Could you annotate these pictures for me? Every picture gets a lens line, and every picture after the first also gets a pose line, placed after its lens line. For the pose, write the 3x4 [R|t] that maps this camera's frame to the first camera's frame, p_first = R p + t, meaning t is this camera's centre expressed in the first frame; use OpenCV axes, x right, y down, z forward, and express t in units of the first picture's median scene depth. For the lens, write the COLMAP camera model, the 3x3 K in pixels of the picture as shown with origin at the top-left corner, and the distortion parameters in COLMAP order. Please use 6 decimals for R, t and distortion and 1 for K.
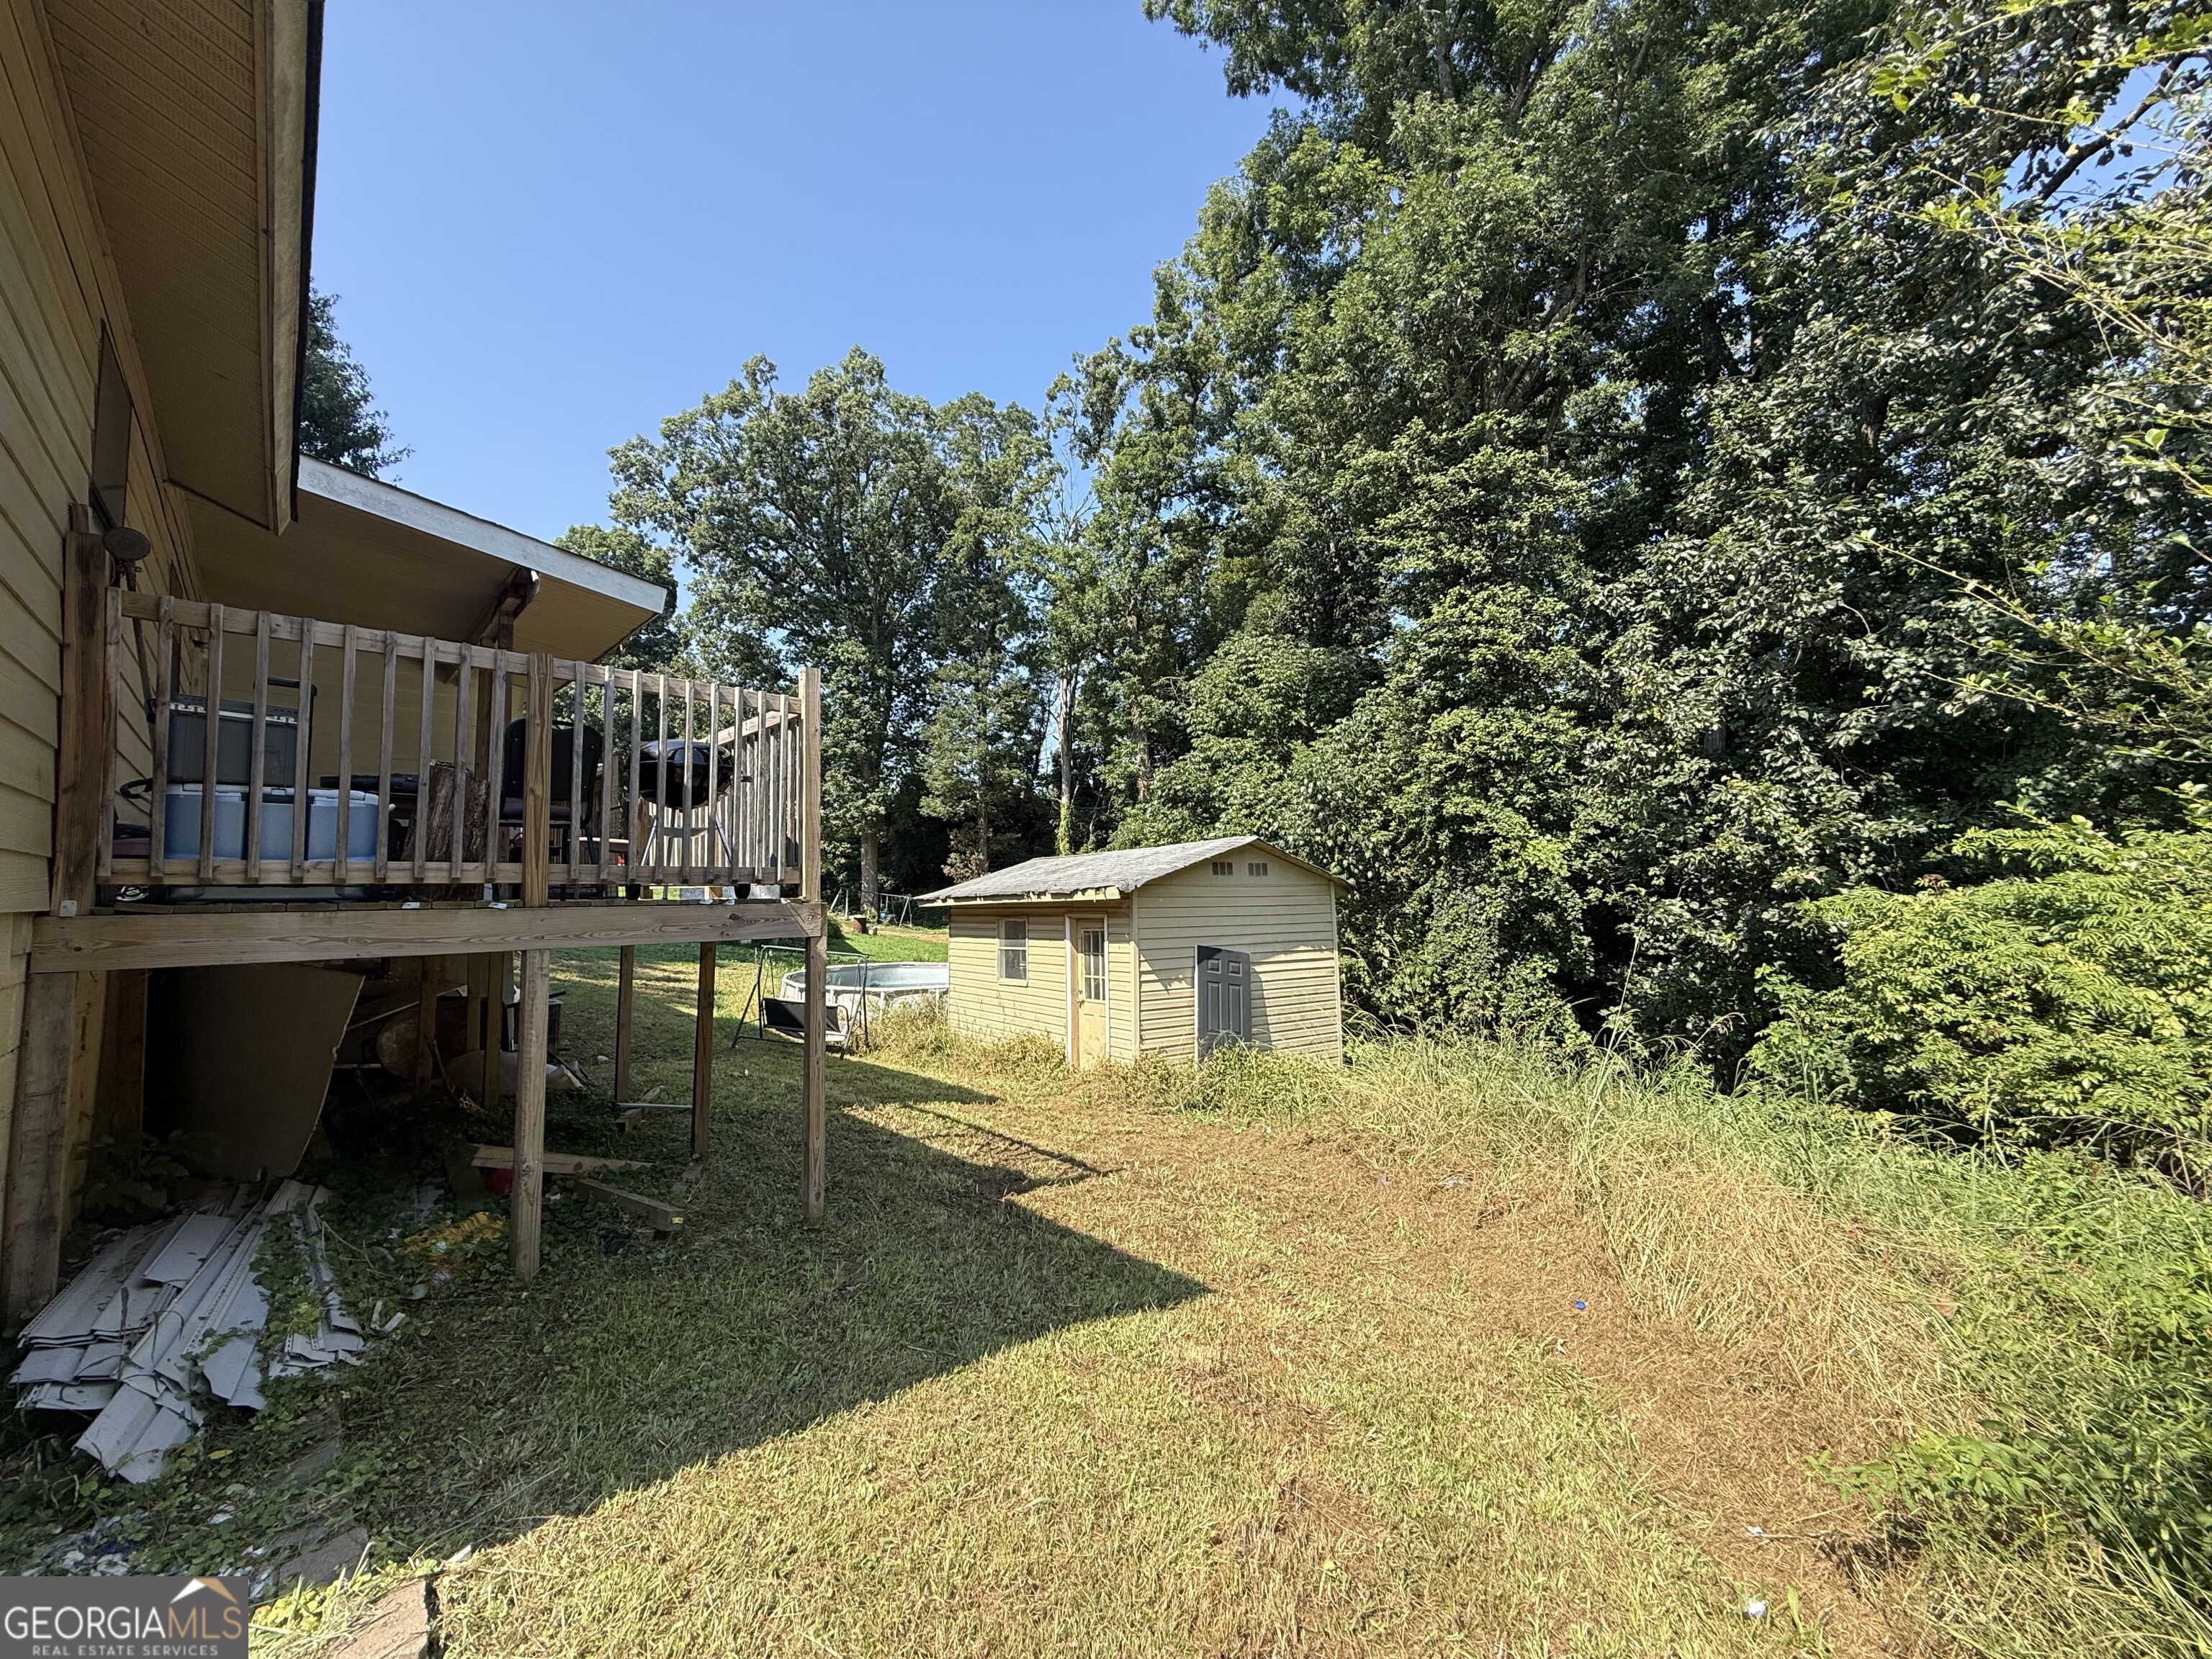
lens RADIAL K [[880.1, 0, 1100.9], [0, 880.1, 826.3], [0, 0, 1]] dist [-0.002951, -0.000395]
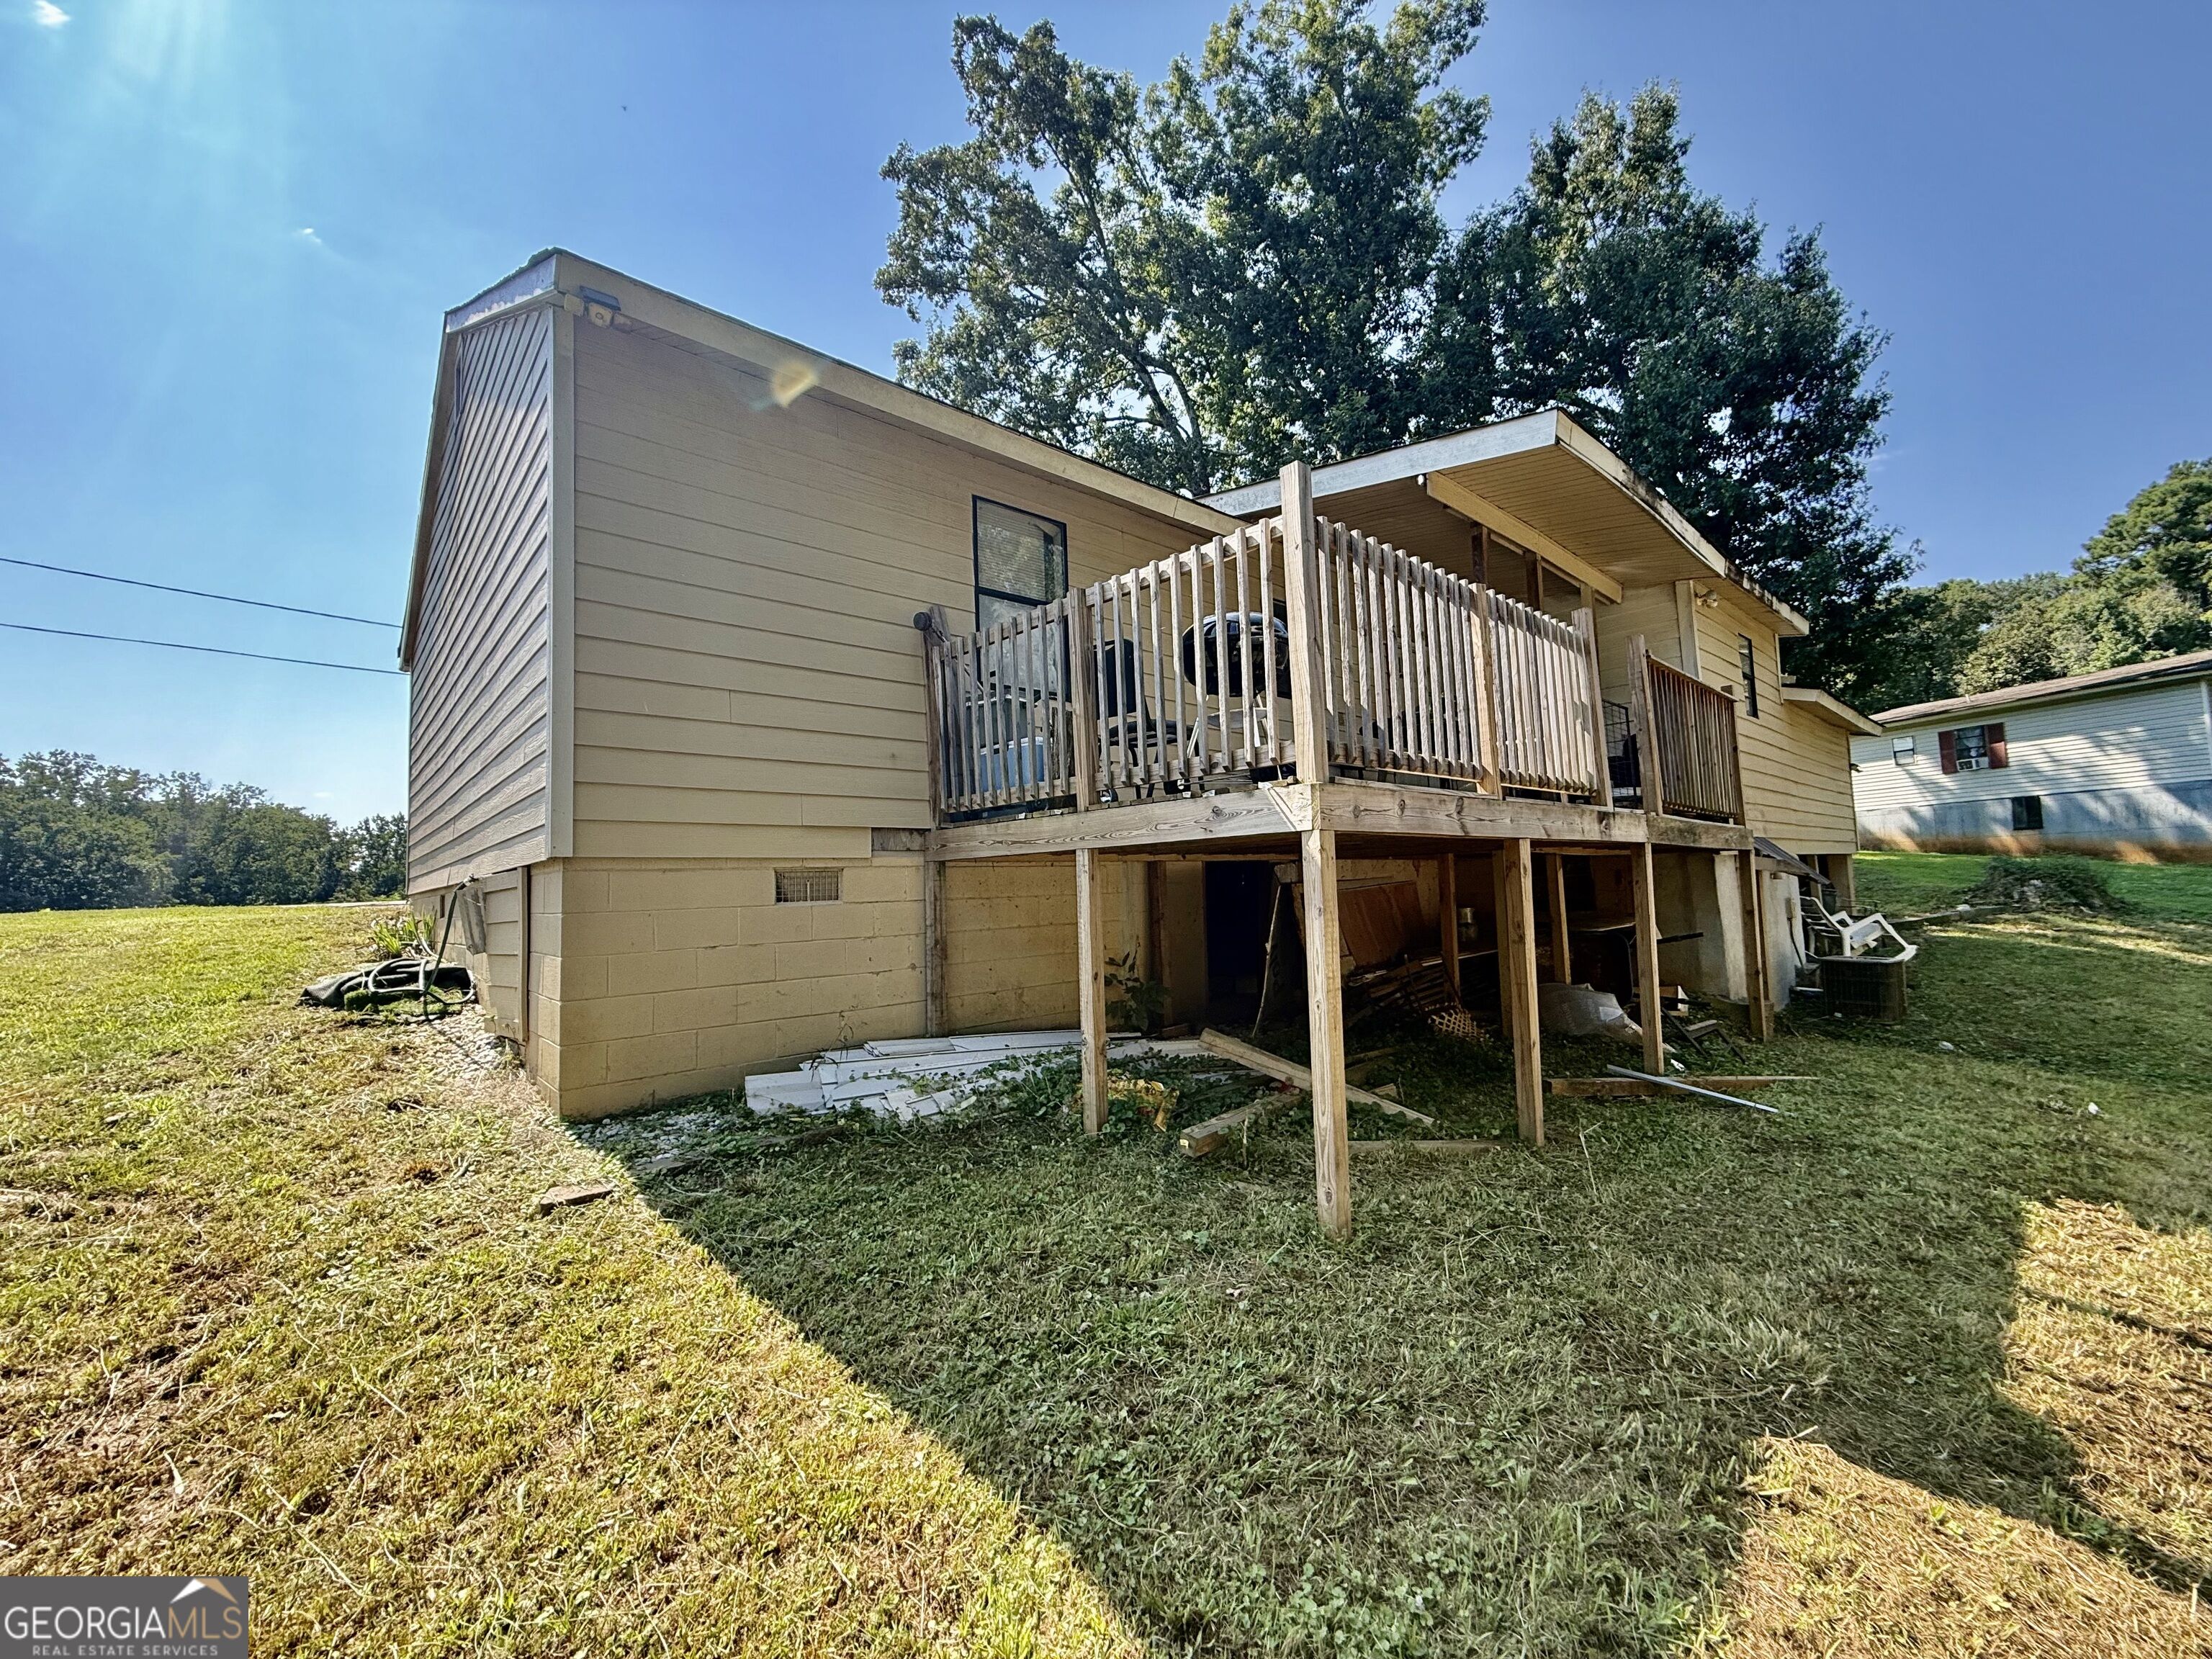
lens RADIAL K [[880.1, 0, 1100.9], [0, 880.1, 826.3], [0, 0, 1]] dist [-0.002951, -0.000395]
pose [[-0.019151, -0.064090, -0.997760, 1.366755], [0.106084, 0.992180, -0.065768, 0.569933], [0.994173, -0.107106, -0.012202, 3.118116]]
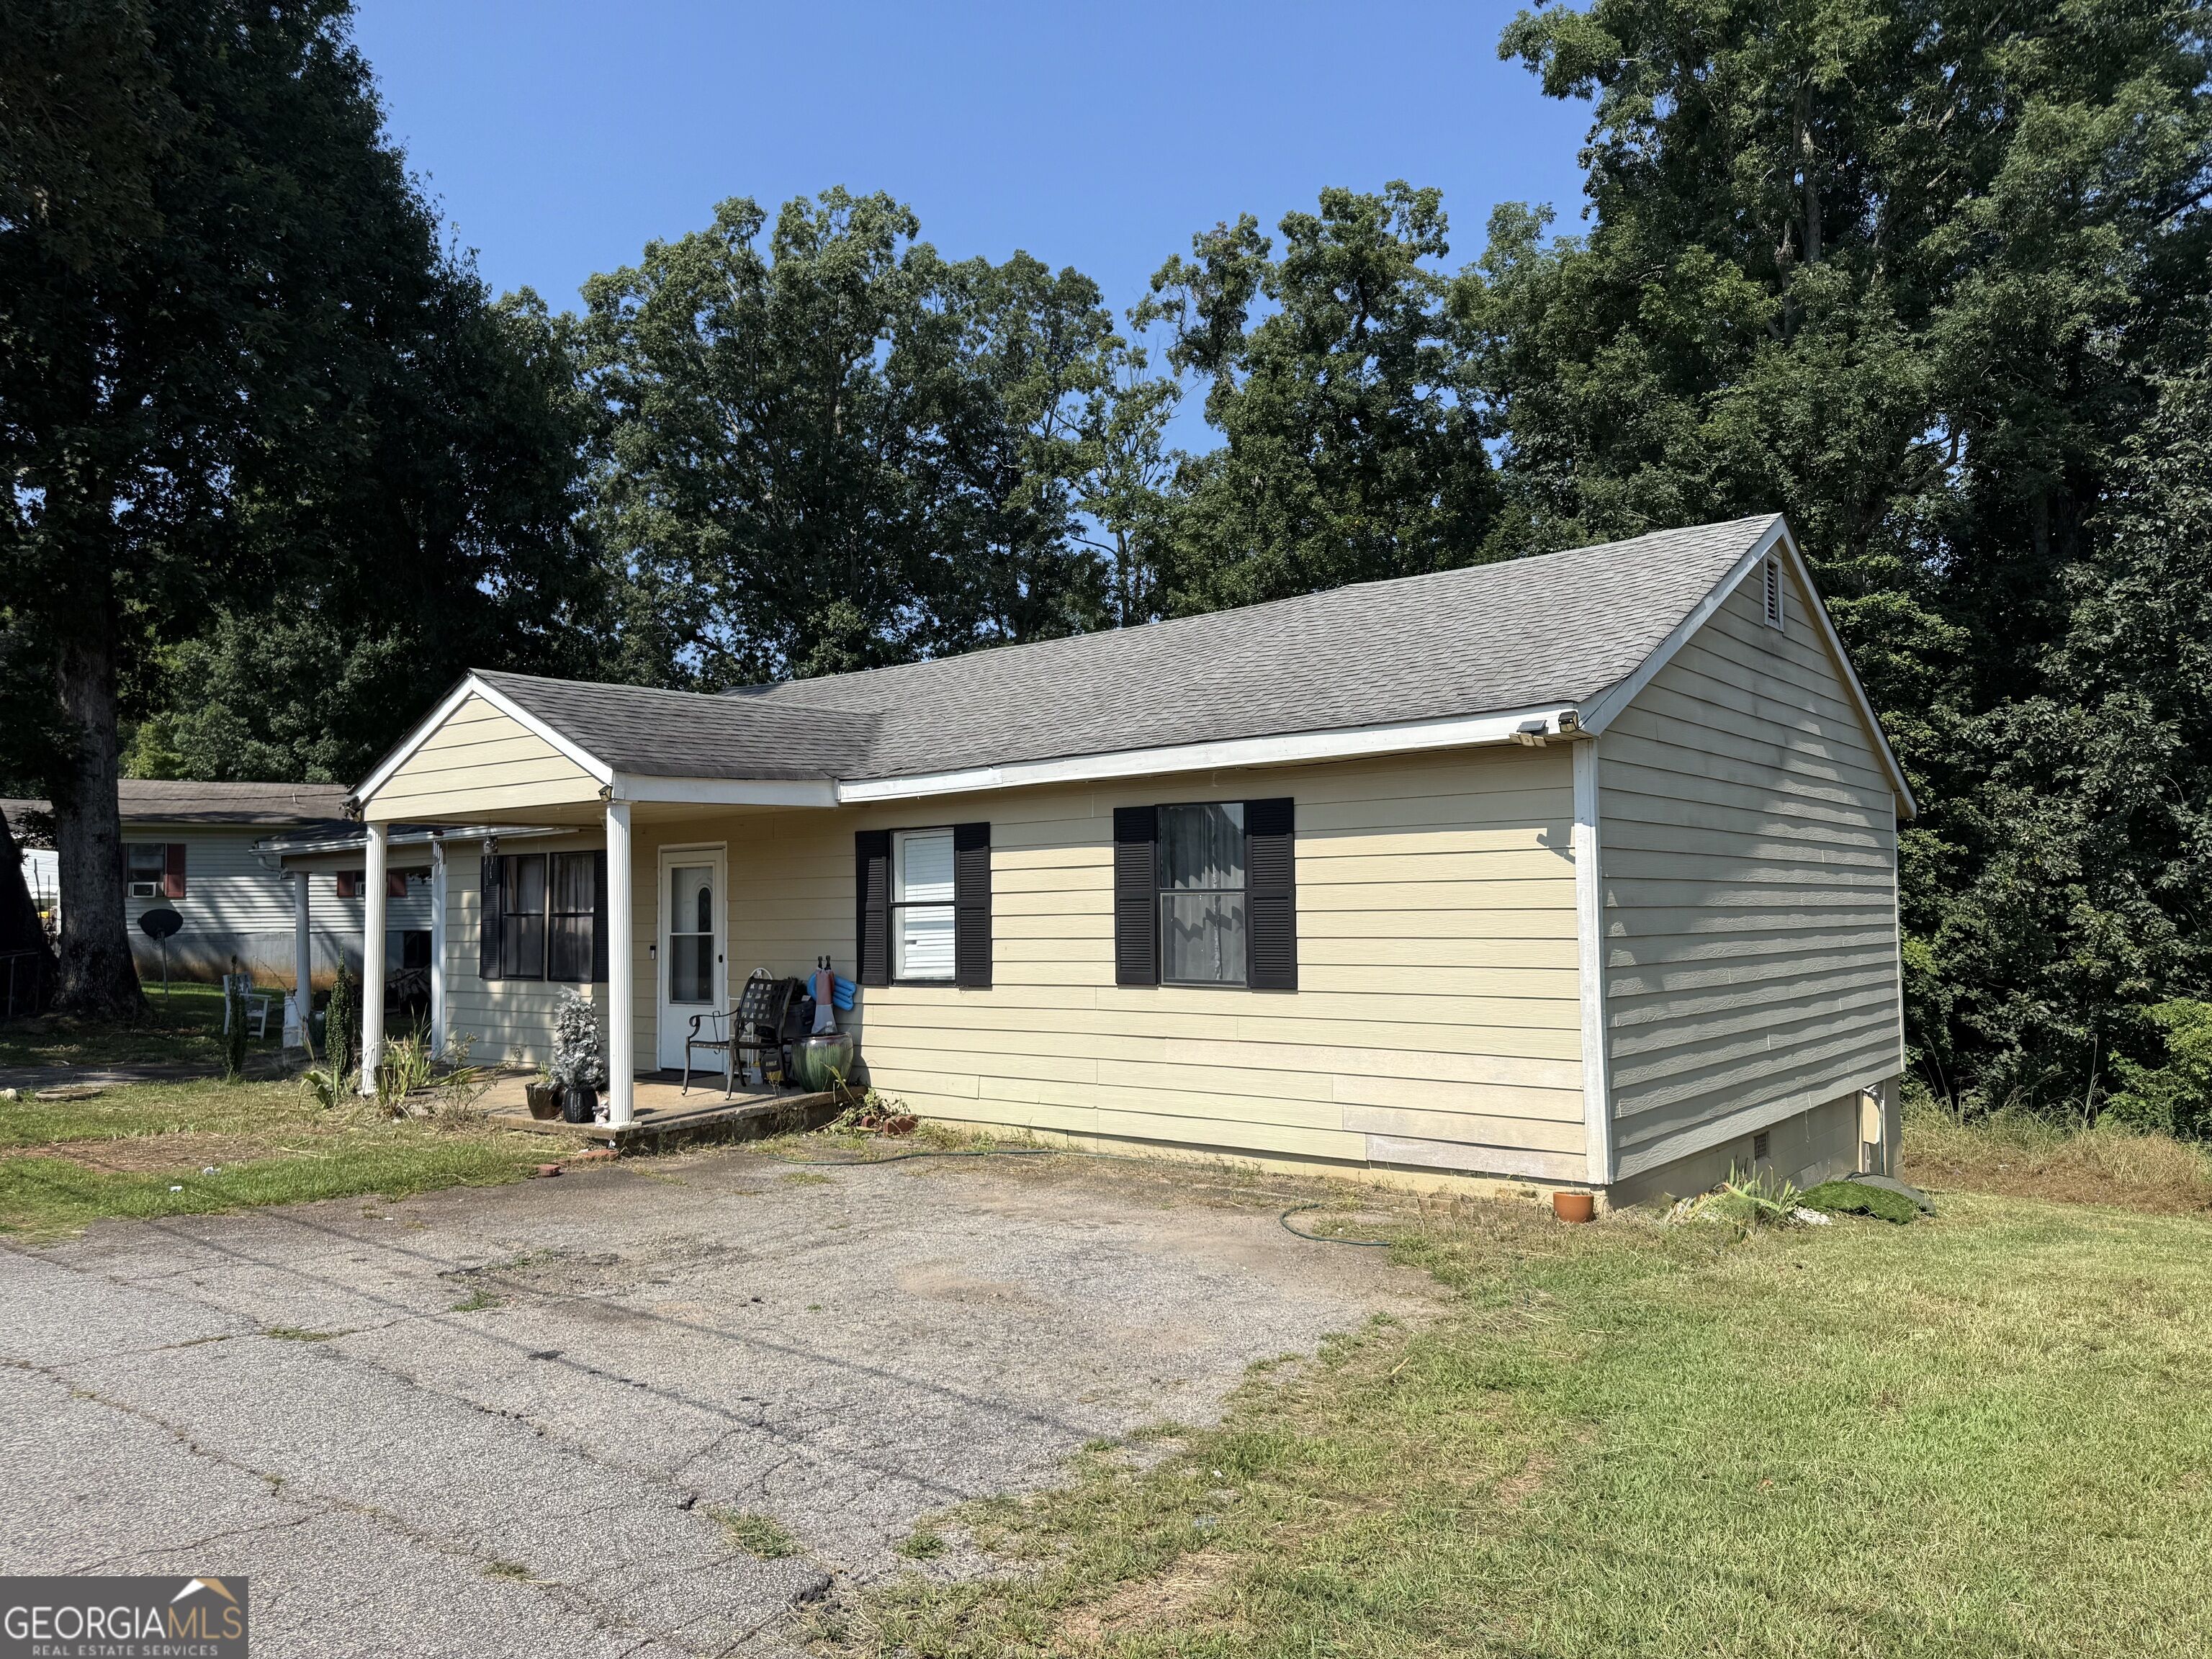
lens RADIAL K [[1558.6, 0, 1099.9], [0, 1558.6, 841.5], [0, 0, 1]] dist [0.044203, -0.052693]
pose [[0.989798, 0.004457, 0.142411, -1.084118], [-0.007450, 0.999762, 0.020492, -0.193720], [-0.142286, -0.021343, 0.989595, -1.120467]]
